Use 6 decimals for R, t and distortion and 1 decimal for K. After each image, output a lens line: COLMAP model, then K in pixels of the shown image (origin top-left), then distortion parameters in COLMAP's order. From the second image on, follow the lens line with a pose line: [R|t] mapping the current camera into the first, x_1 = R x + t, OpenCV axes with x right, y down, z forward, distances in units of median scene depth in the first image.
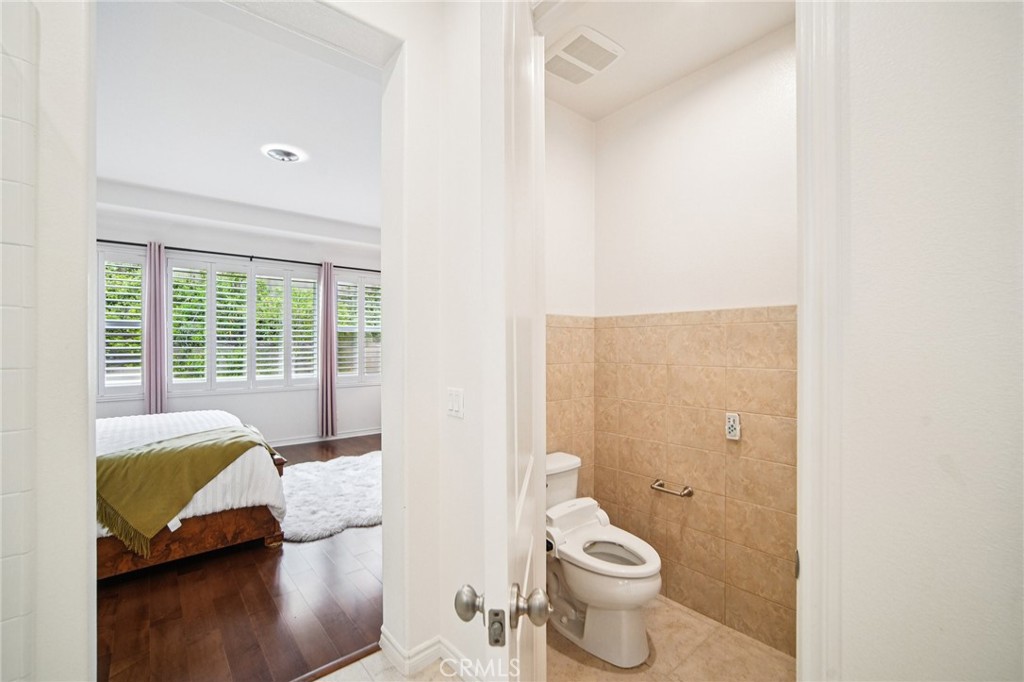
lens RADIAL K [[439.8, 0, 512.0], [0, 439.8, 341.0], [0, 0, 1]] dist [-0.001692, 0.000188]
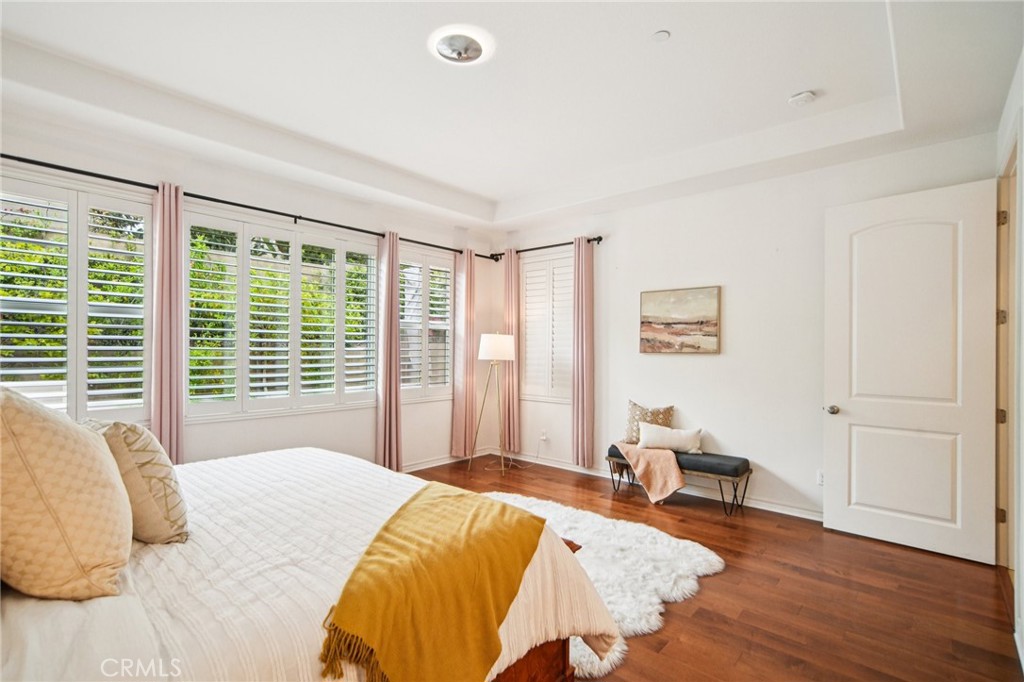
lens RADIAL K [[476.2, 0, 510.0], [0, 476.2, 338.7], [0, 0, 1]] dist [-0.003160, -0.000233]
pose [[0.987013, 0.009219, 0.160377, -0.563833], [-0.007304, 0.999895, -0.012527, 0.008865], [-0.160475, 0.011193, 0.986976, 0.314298]]
